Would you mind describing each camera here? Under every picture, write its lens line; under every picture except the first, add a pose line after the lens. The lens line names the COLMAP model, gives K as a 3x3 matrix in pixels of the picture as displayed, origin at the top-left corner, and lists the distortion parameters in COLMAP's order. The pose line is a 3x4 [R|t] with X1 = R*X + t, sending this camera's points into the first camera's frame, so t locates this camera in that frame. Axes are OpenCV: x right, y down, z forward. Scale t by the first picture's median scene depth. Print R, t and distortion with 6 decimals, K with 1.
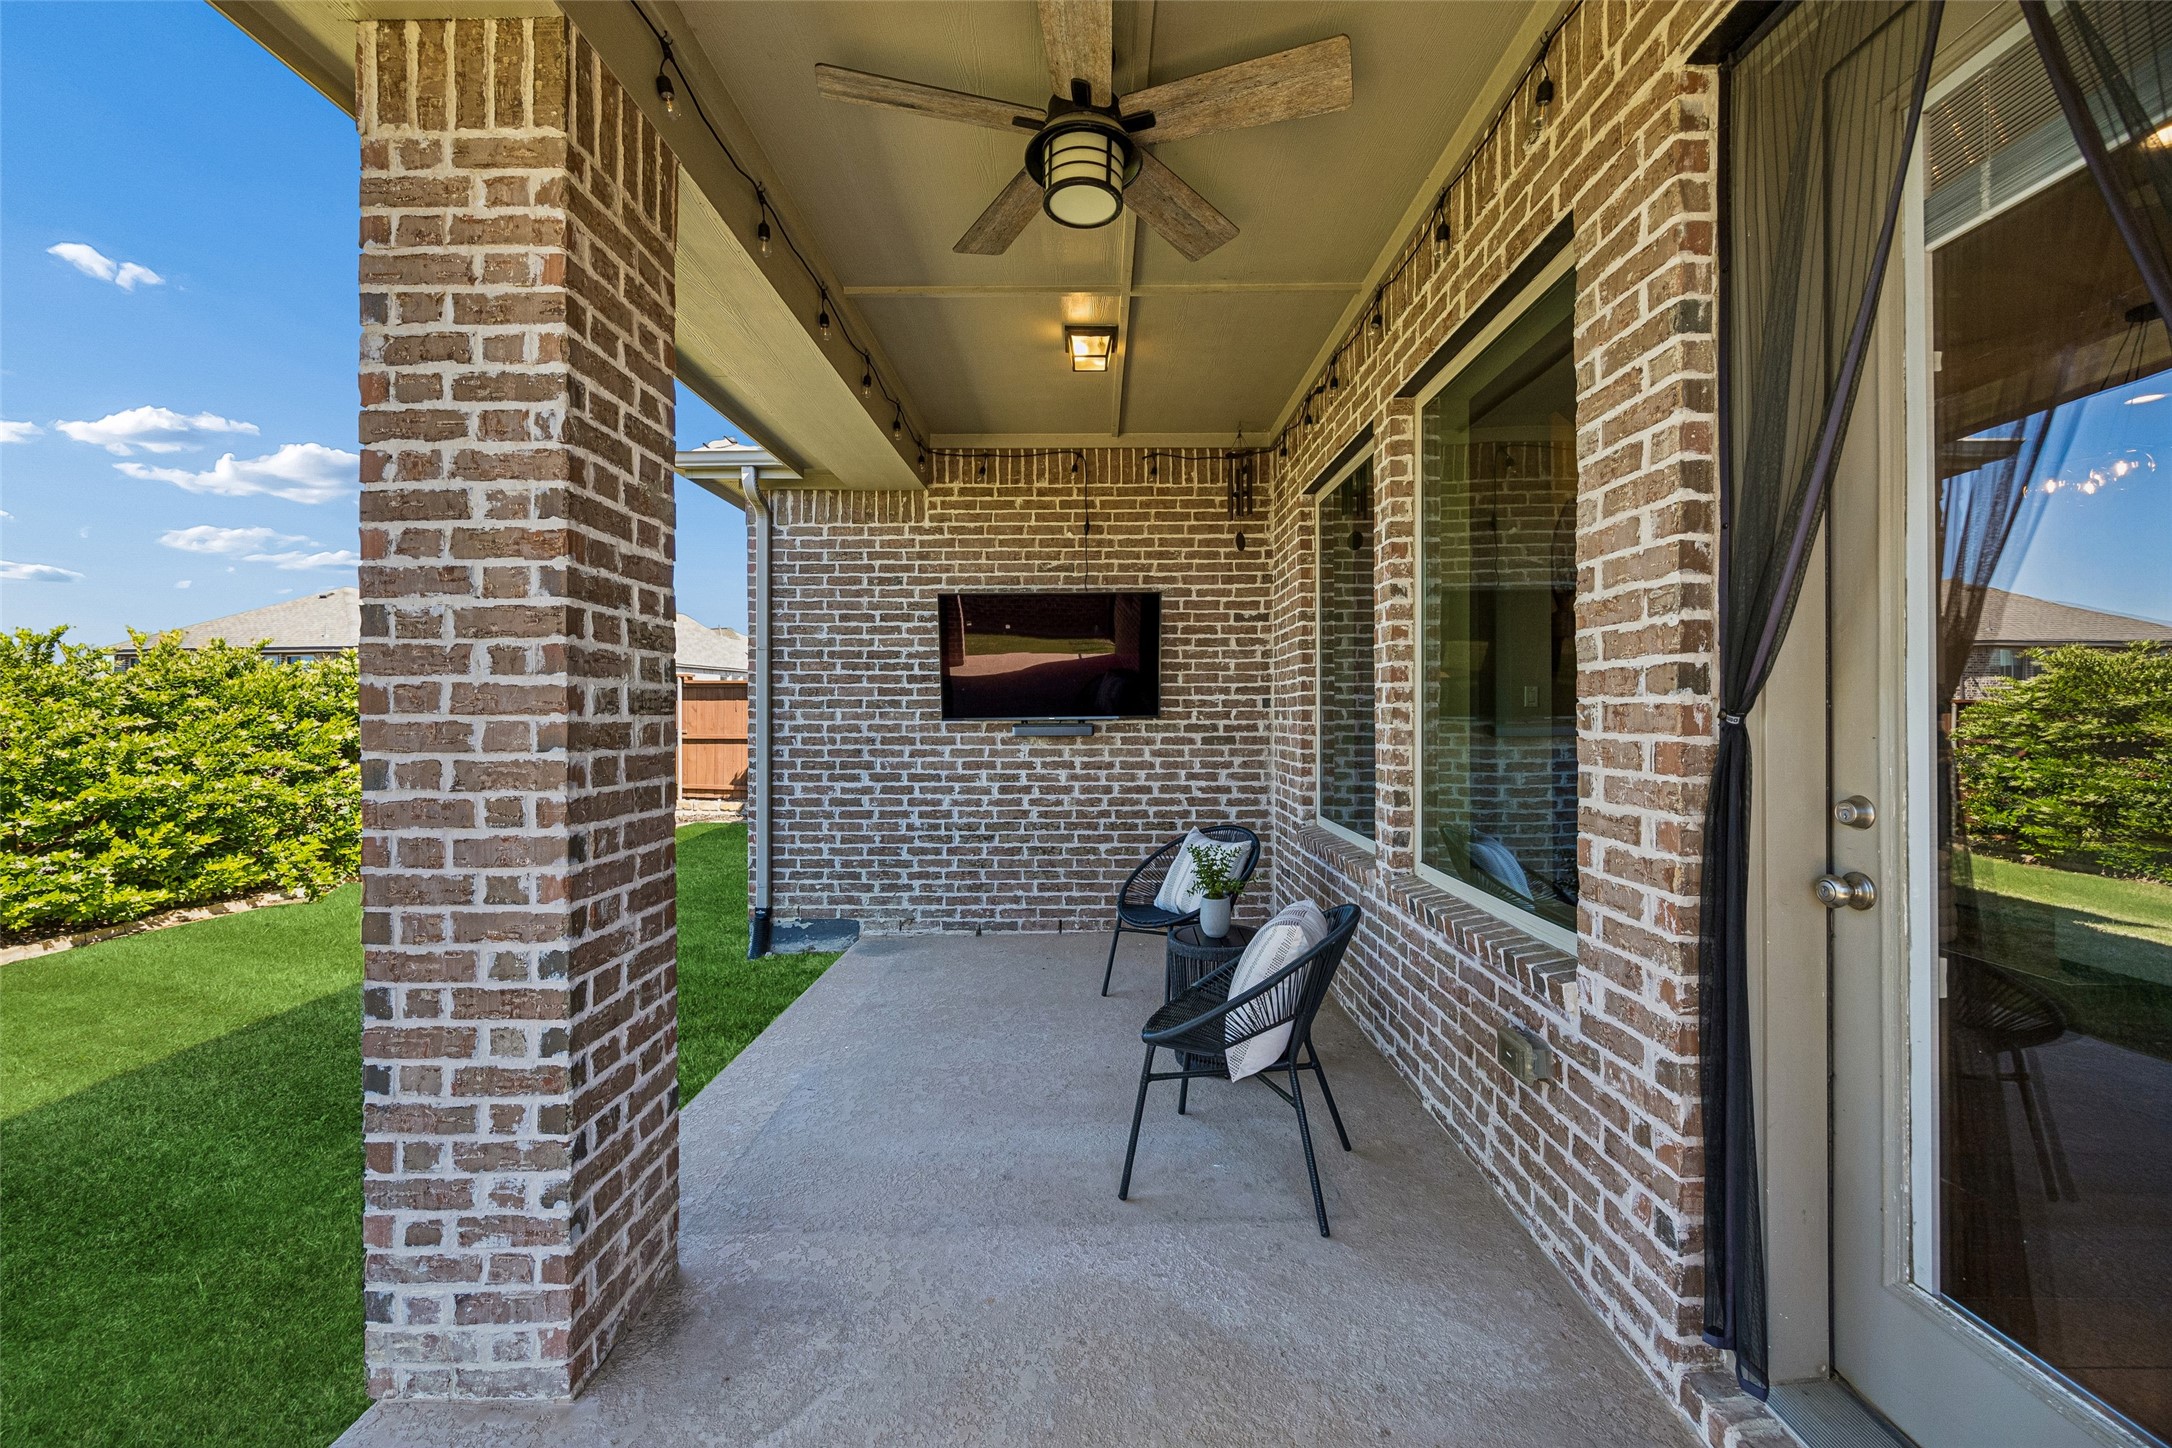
lens RADIAL K [[836.0, 0, 1077.0], [0, 836.0, 715.0], [0, 0, 1]] dist [0.003705, 0.000235]
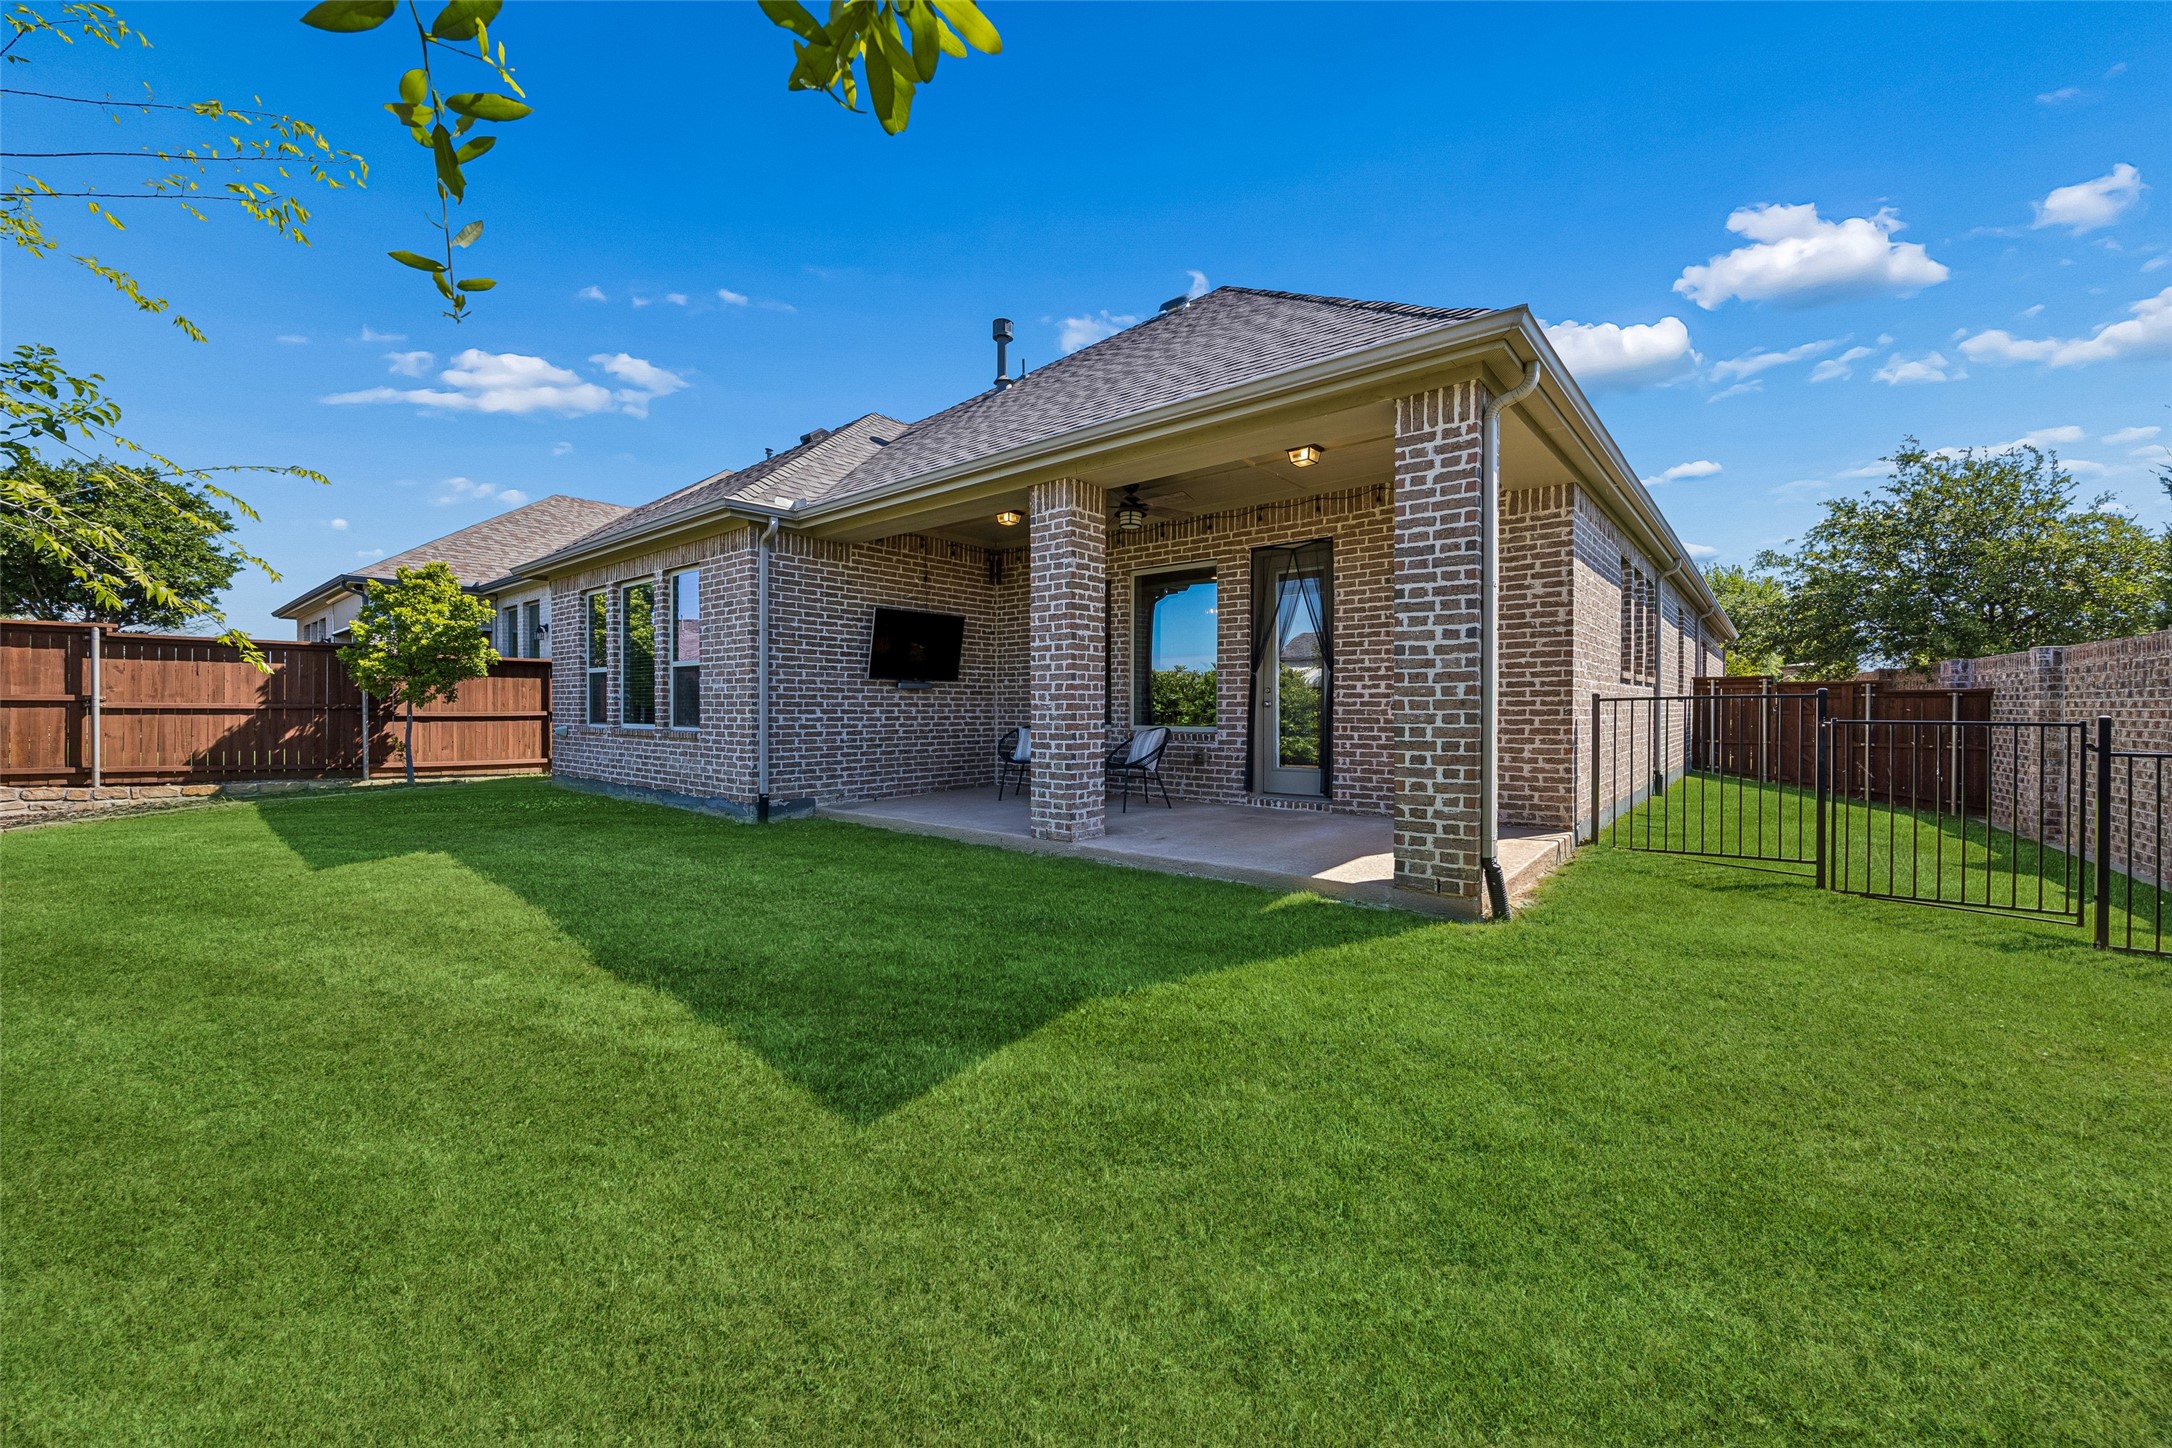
lens RADIAL K [[836.0, 0, 1091.4], [0, 836.0, 714.3], [0, 0, 1]] dist [0.003705, 0.000235]
pose [[0.627566, -0.001870, 0.778561, -1.215970], [-0.000803, 0.999995, 0.003049, 0.075105], [-0.778563, -0.002539, 0.627561, -0.469488]]
